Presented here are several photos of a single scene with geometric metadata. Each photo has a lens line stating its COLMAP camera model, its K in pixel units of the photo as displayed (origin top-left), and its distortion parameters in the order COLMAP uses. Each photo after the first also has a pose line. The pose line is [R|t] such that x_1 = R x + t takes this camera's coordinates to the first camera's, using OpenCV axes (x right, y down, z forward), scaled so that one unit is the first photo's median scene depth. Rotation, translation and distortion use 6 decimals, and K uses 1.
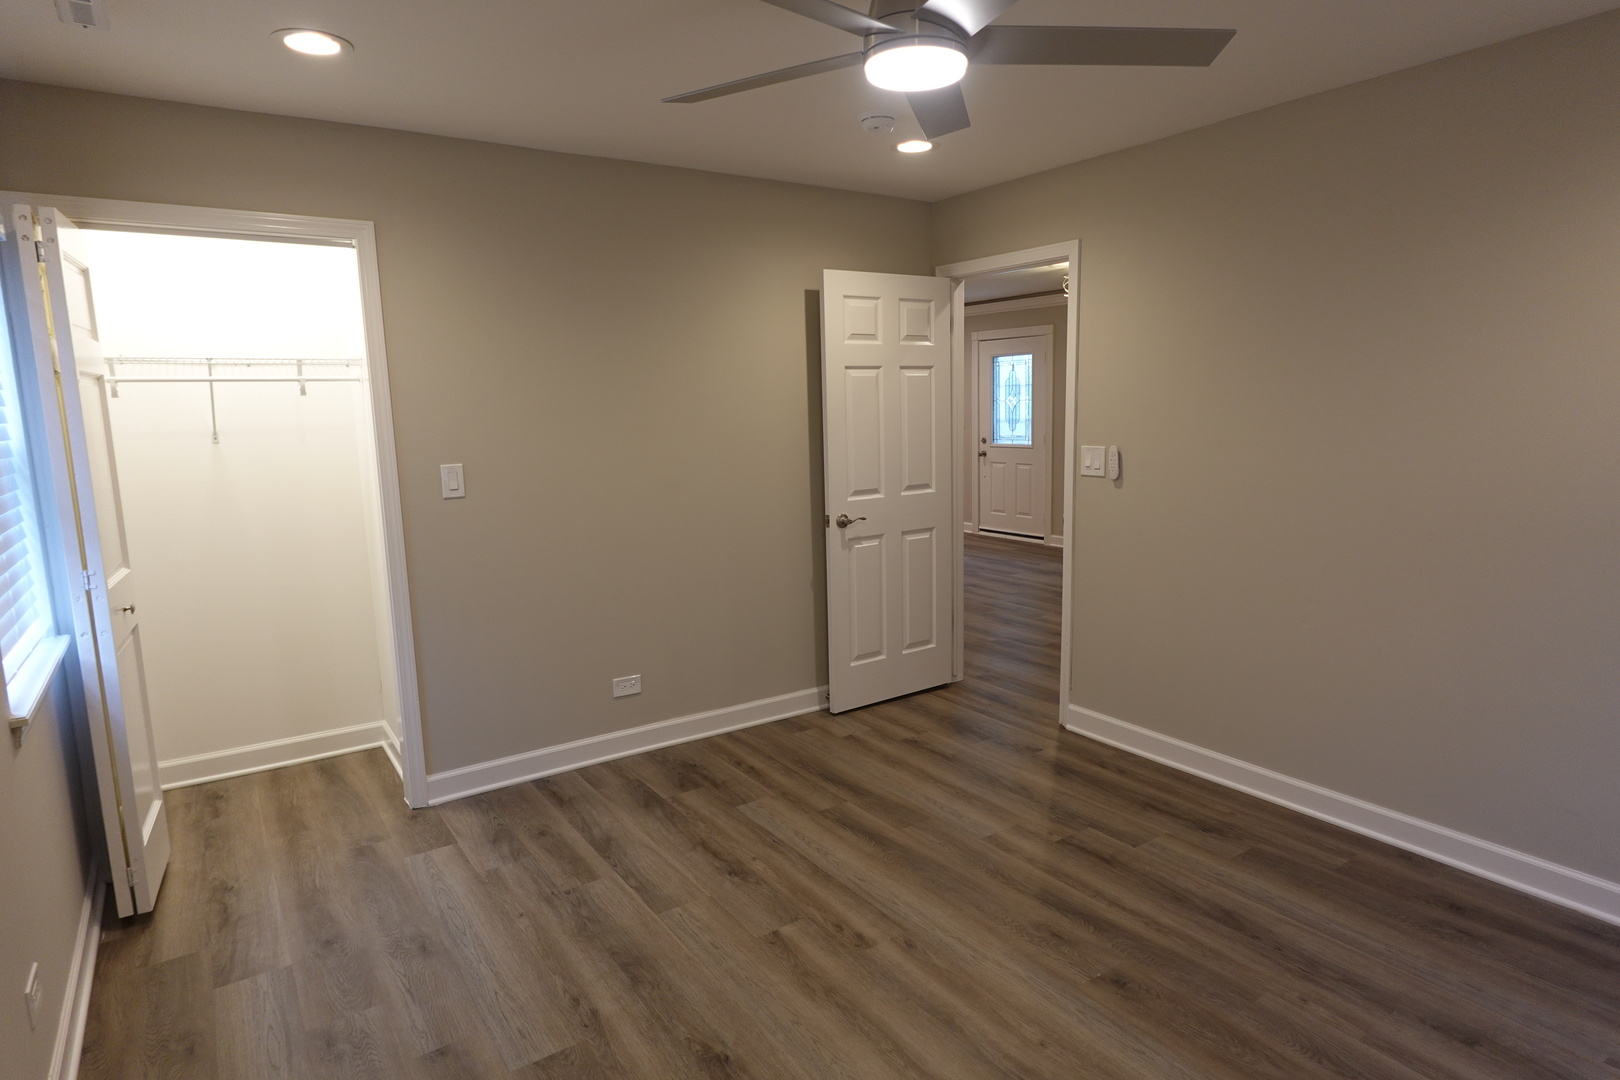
lens RADIAL K [[915.9, 0, 812.3], [0, 915.9, 541.9], [0, 0, 1]] dist [-0.005711, 0.004109]
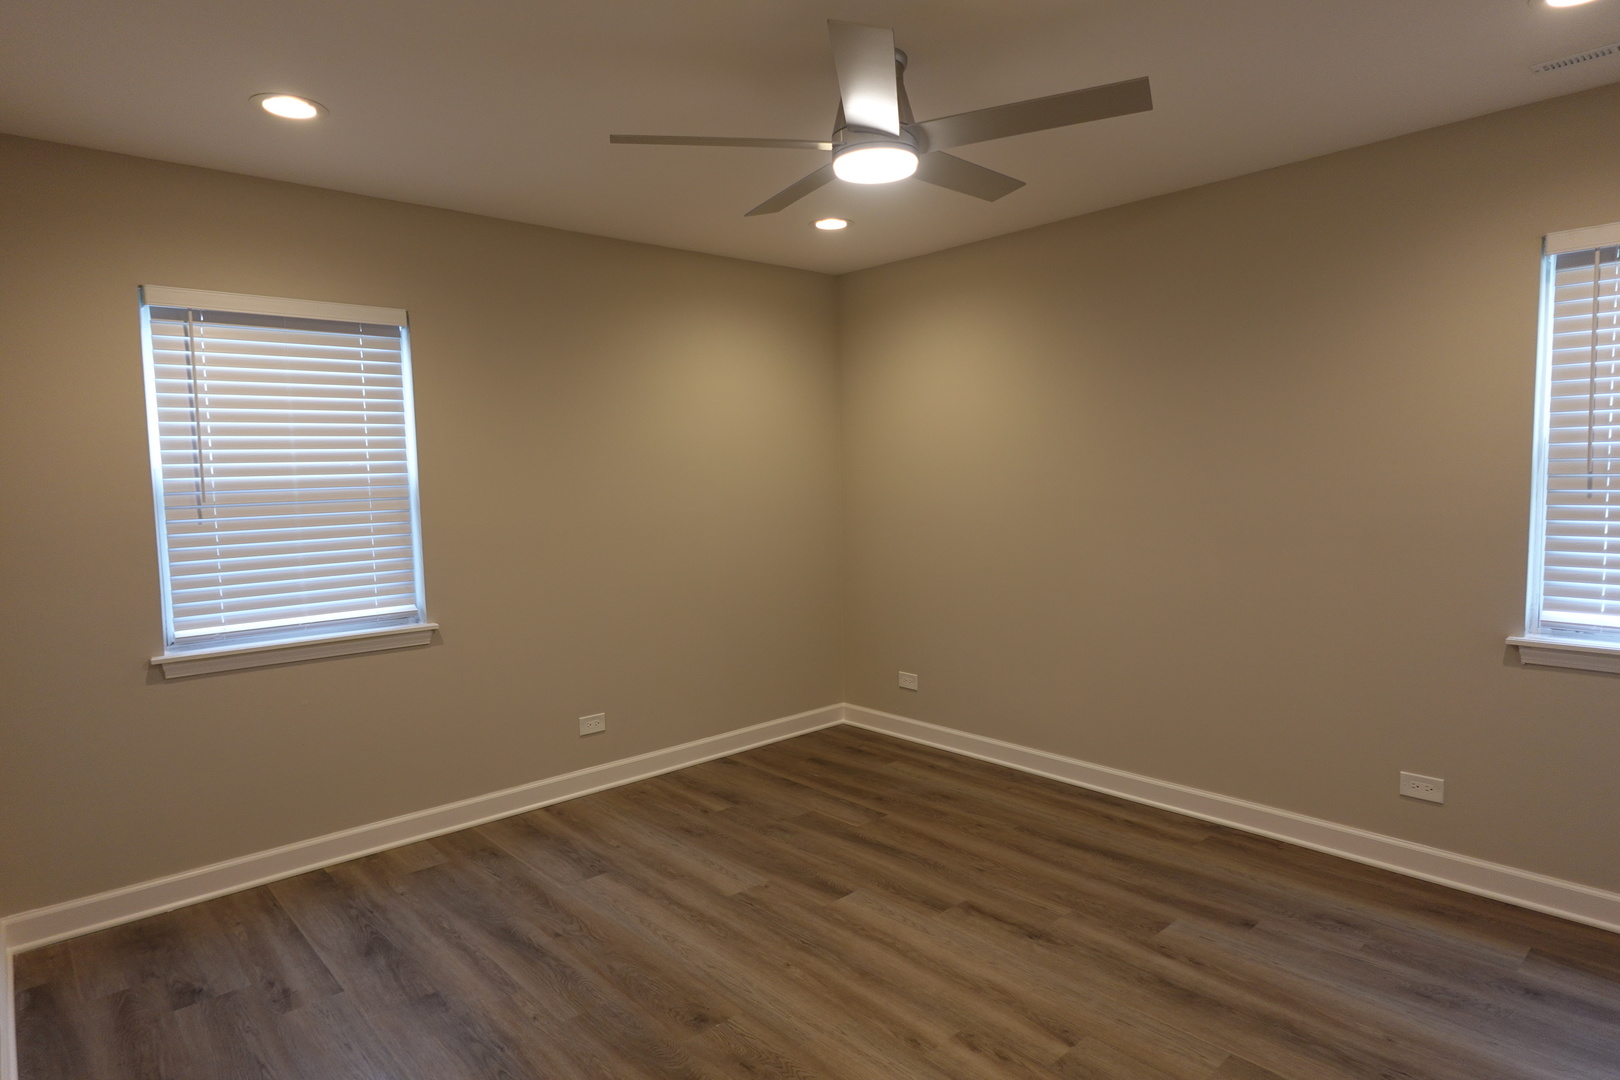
lens RADIAL K [[915.9, 0, 812.3], [0, 915.9, 541.9], [0, 0, 1]] dist [-0.005711, 0.004109]
pose [[-0.989232, 0.058074, -0.134342, 0.246247], [0.025726, 0.972611, 0.231012, -0.201270], [0.144078, 0.225068, -0.963632, 1.444773]]
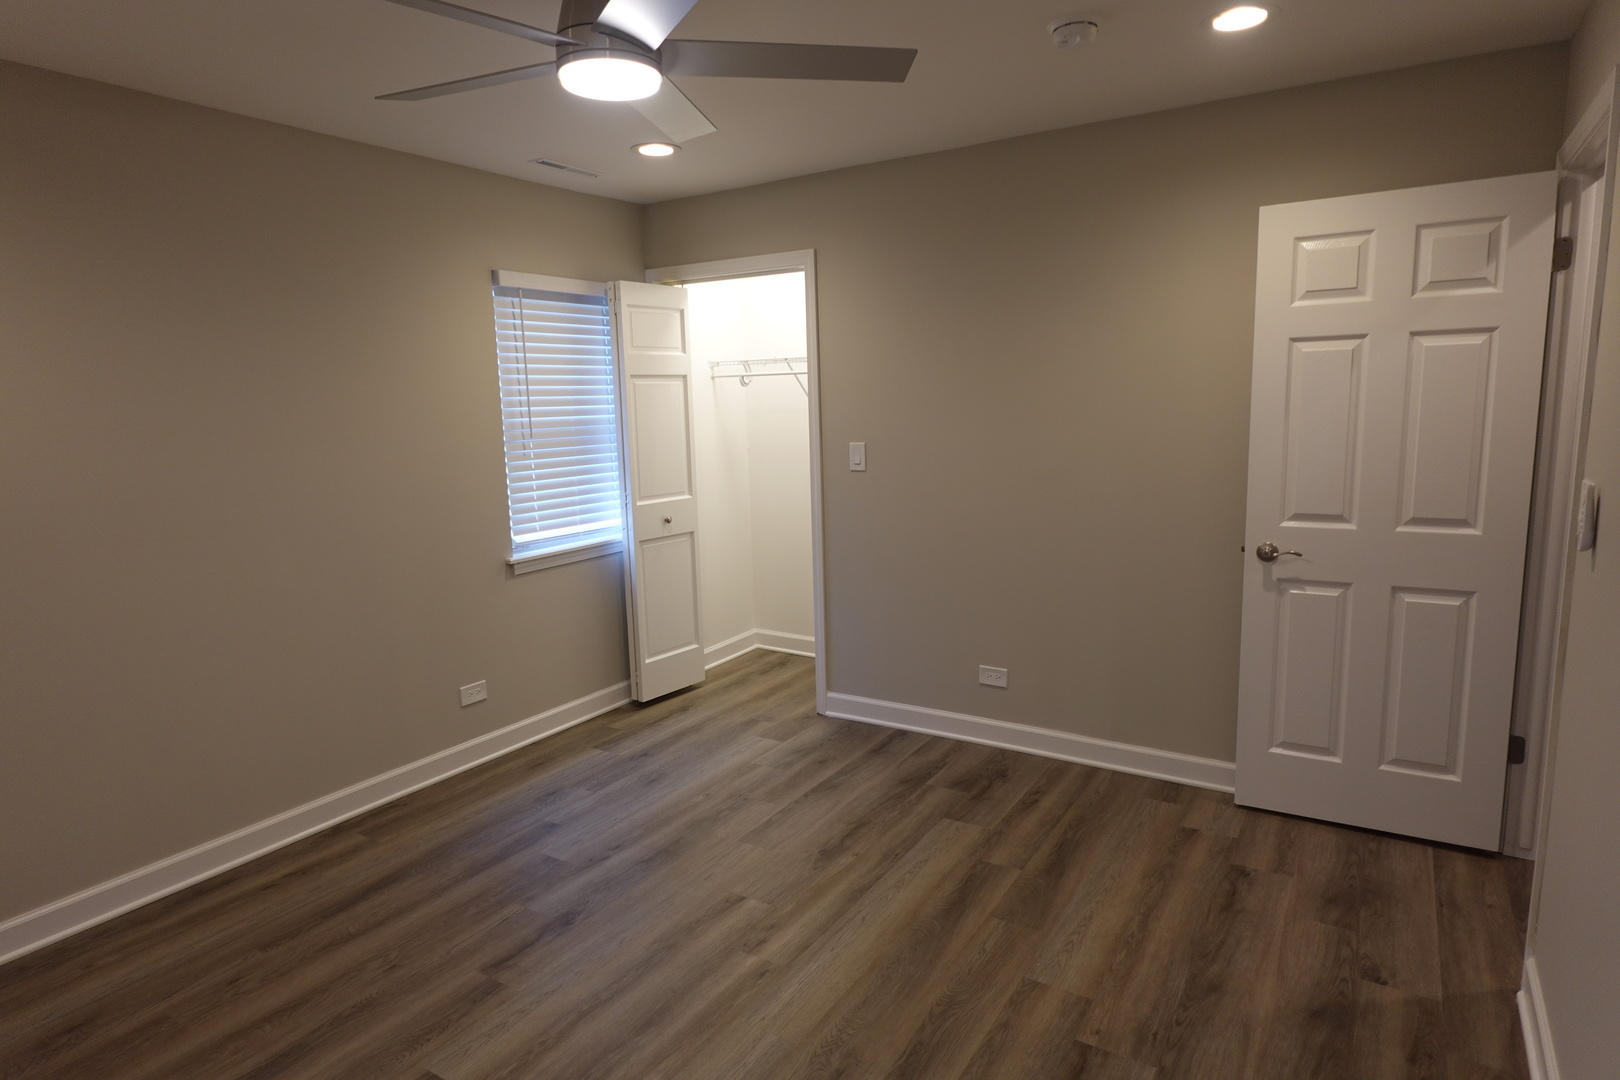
lens RADIAL K [[915.9, 0, 812.3], [0, 915.9, 541.9], [0, 0, 1]] dist [-0.005711, 0.004109]
pose [[0.400624, 0.156537, -0.902772, 0.762886], [-0.122253, 0.985620, 0.116651, -0.100392], [0.908050, 0.063633, 0.414000, 0.518782]]
